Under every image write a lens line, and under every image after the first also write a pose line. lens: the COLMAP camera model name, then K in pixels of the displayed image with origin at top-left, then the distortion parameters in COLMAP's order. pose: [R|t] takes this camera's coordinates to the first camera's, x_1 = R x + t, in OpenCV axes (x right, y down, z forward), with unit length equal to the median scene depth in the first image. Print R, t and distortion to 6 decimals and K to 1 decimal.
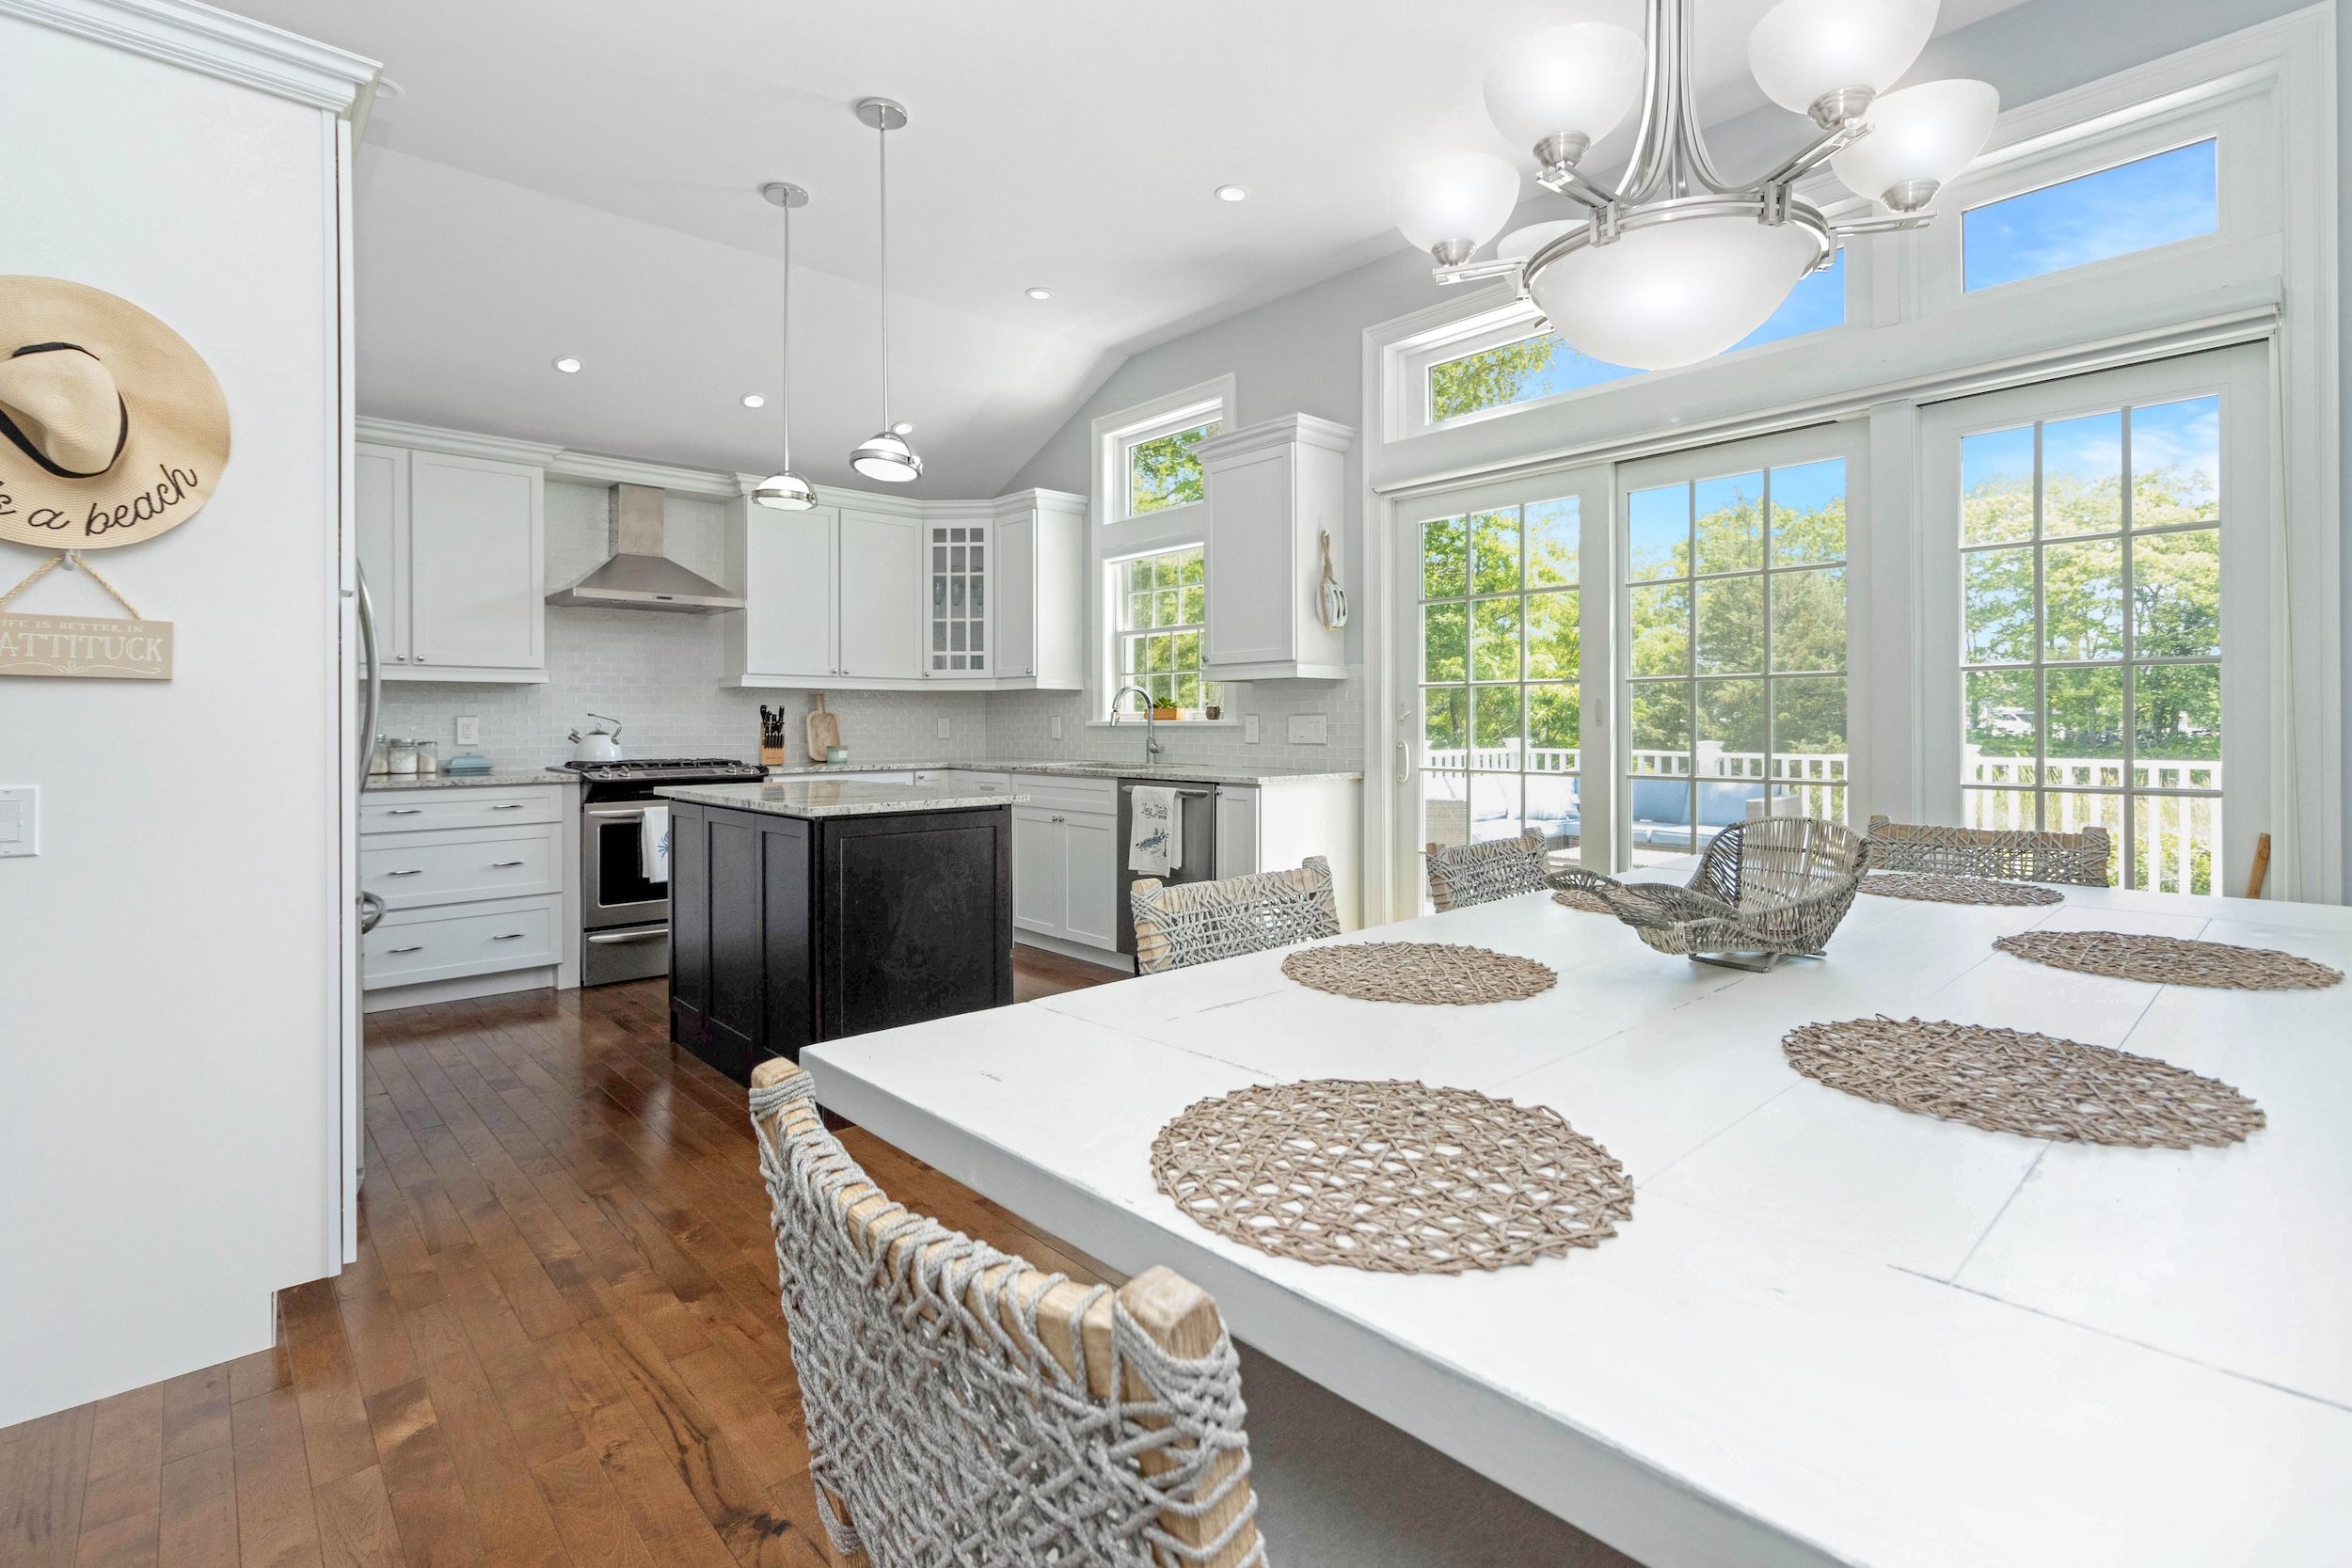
lens RADIAL K [[1089.5, 0, 1176.4], [0, 1089.5, 726.4], [0, 0, 1]] dist [0.000008, -0.000011]
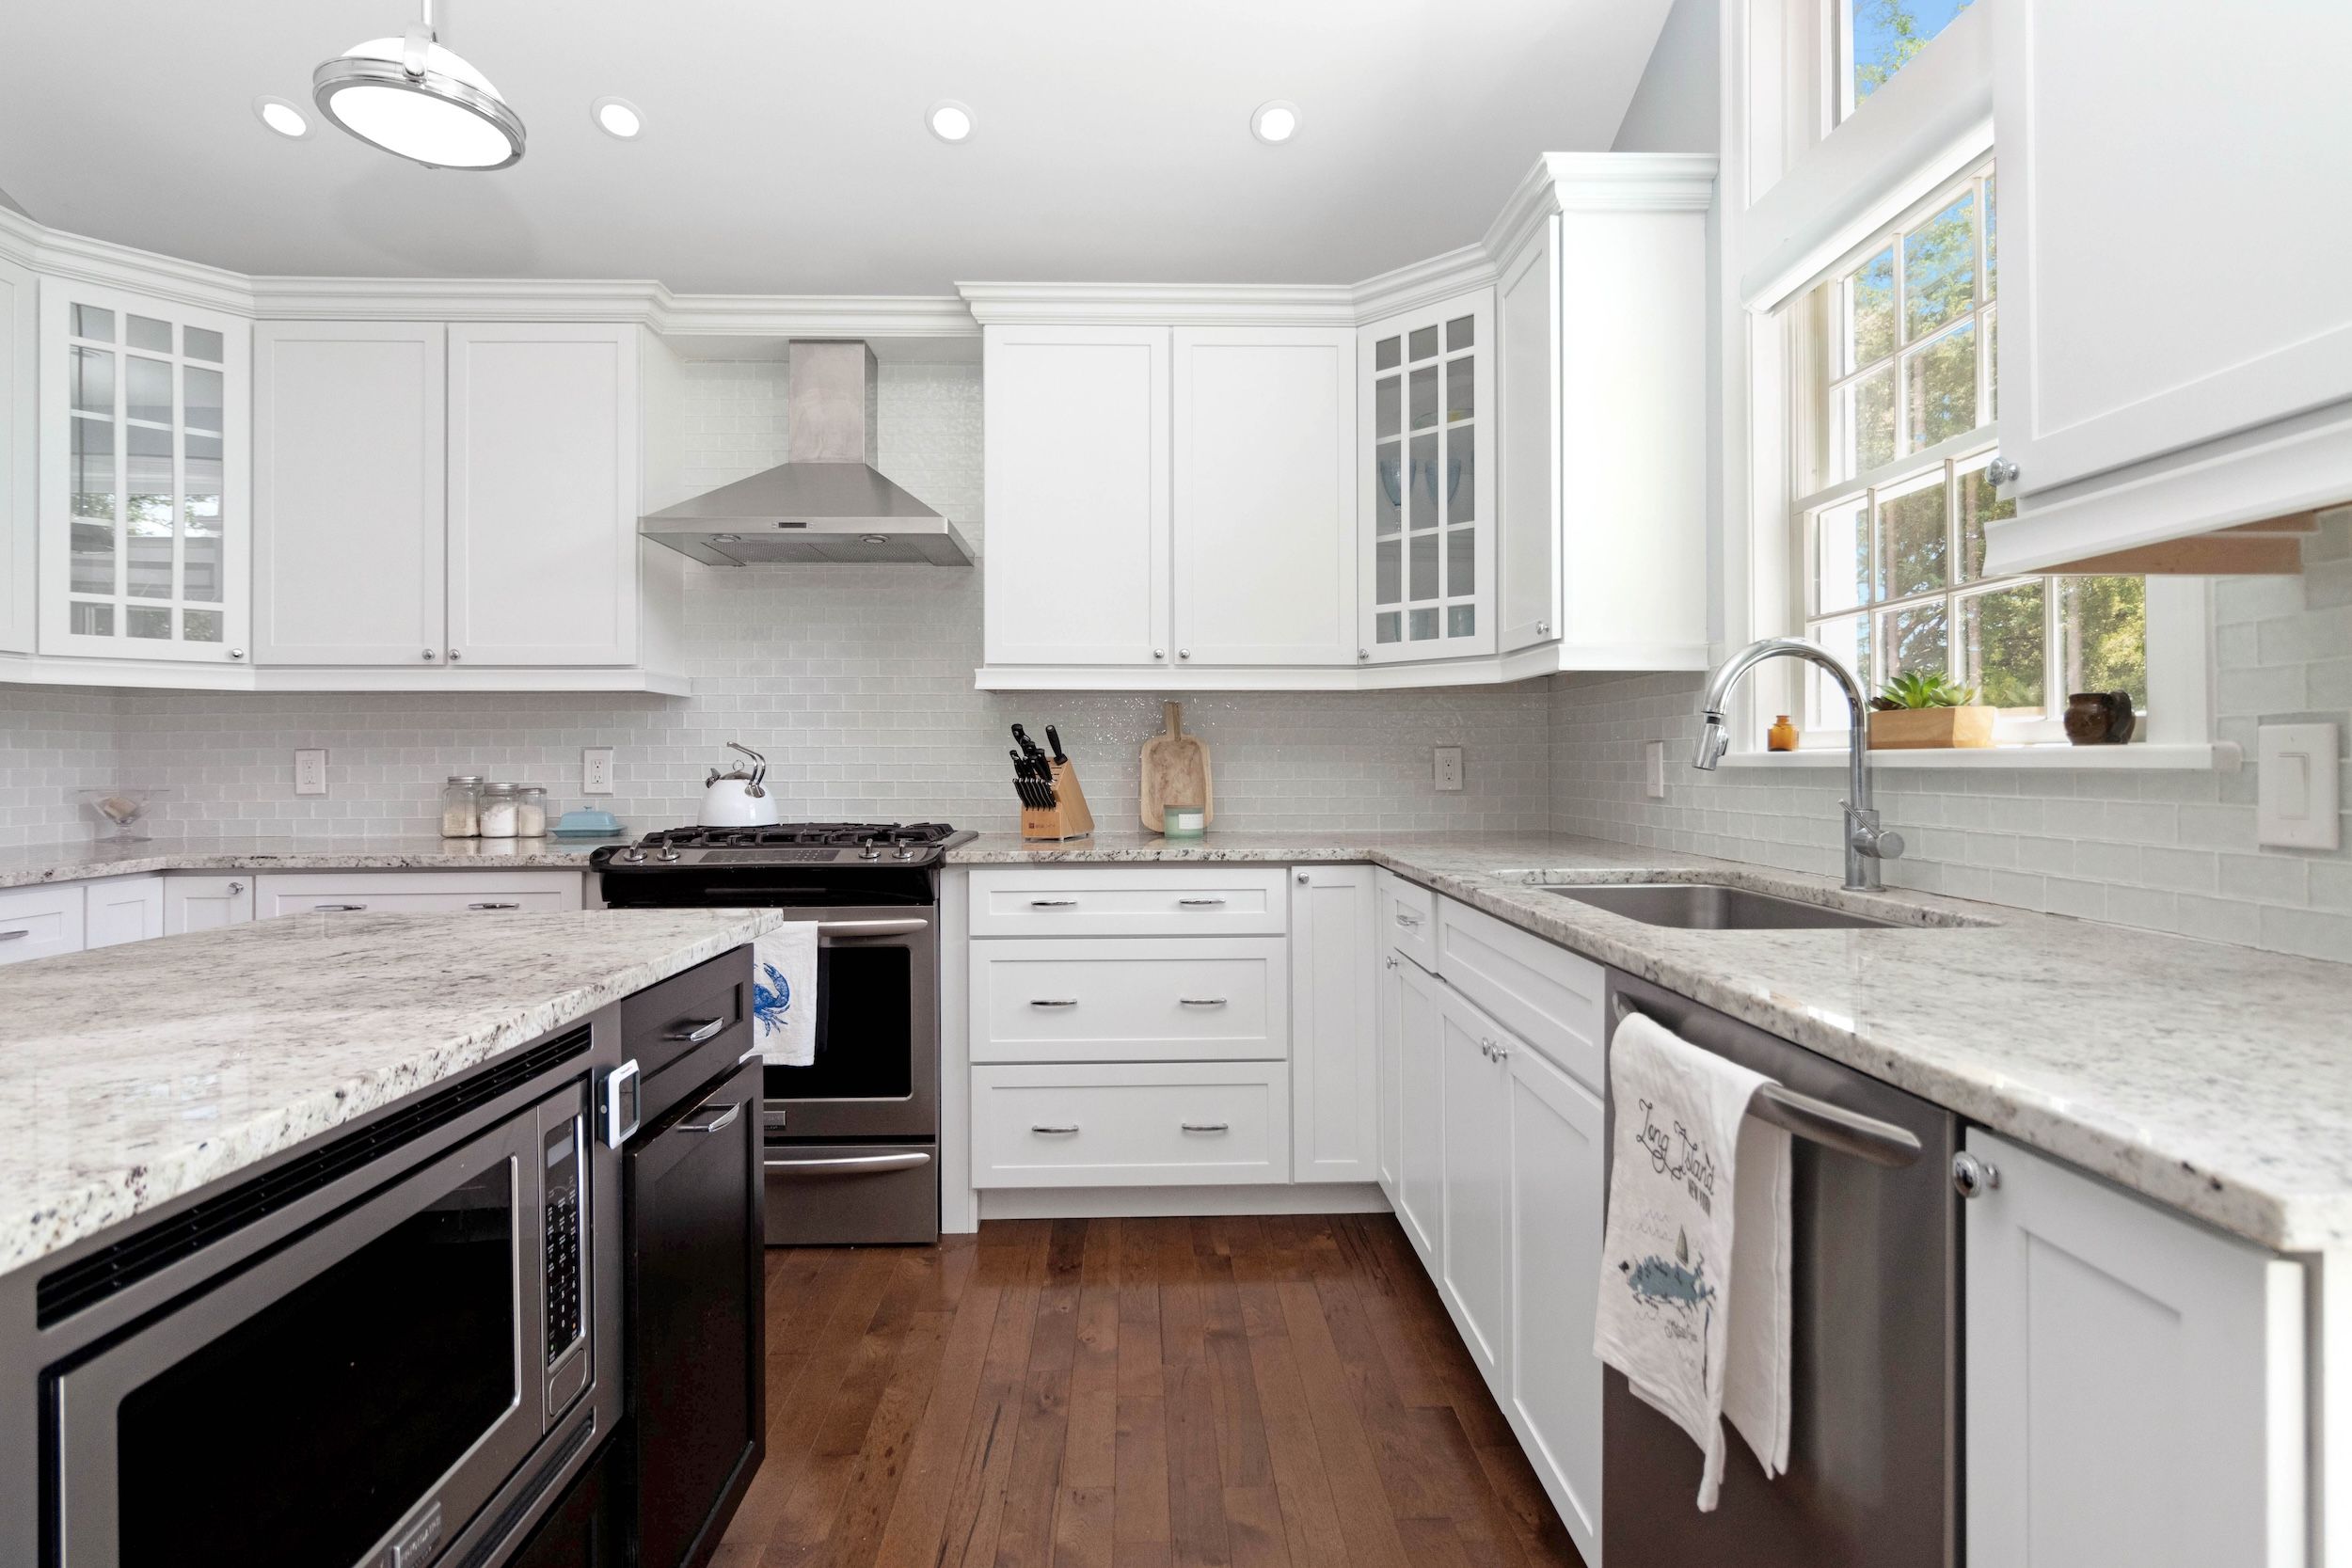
lens RADIAL K [[1204.3, 0, 1178.0], [0, 1204.3, 753.0], [0, 0, 1]] dist [0.001878, 0.000195]
pose [[0.759151, -0.003000, -0.650907, 0.049569], [-0.000367, 0.999987, -0.005037, -0.002836], [0.650914, 0.004063, 0.759141, 0.575606]]
